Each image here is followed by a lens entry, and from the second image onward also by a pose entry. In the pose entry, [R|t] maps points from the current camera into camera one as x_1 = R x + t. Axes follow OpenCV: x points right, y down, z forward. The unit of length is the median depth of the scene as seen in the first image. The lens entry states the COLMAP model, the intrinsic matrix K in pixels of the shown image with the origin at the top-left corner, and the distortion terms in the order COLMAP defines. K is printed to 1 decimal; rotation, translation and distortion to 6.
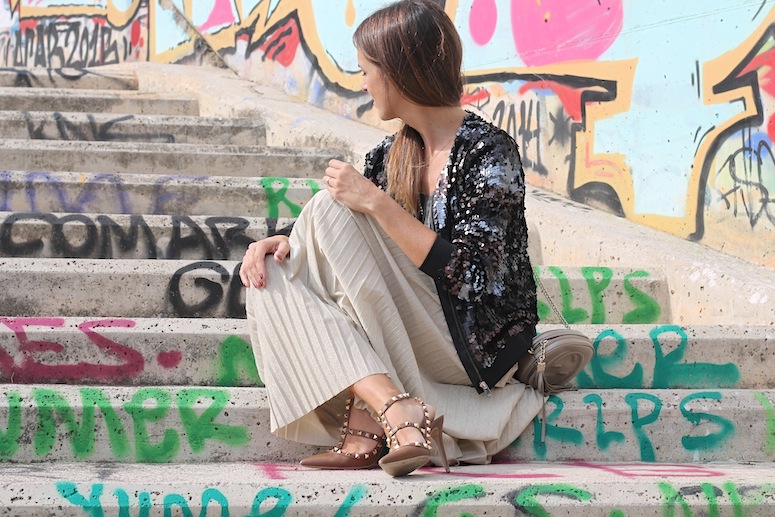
lens RADIAL K [[1833.8, 0, 387.5], [0, 1833.8, 258.5], [0, 0, 1]] dist [-0.085239, -0.097368]
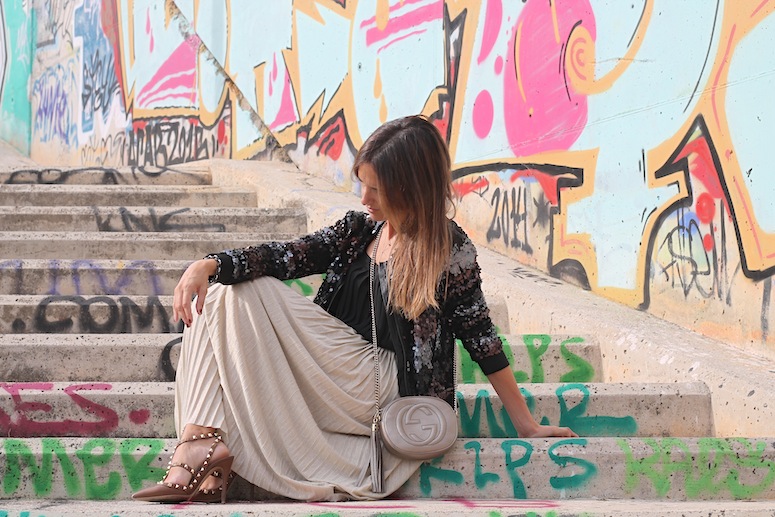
lens RADIAL K [[1833.8, 0, 387.5], [0, 1833.8, 258.5], [0, 0, 1]] dist [-0.085239, -0.097368]
pose [[0.992444, -0.020429, -0.120982, 0.152077], [0.015105, 0.998883, -0.044762, 0.006657], [0.121761, 0.042596, 0.991645, -0.131829]]
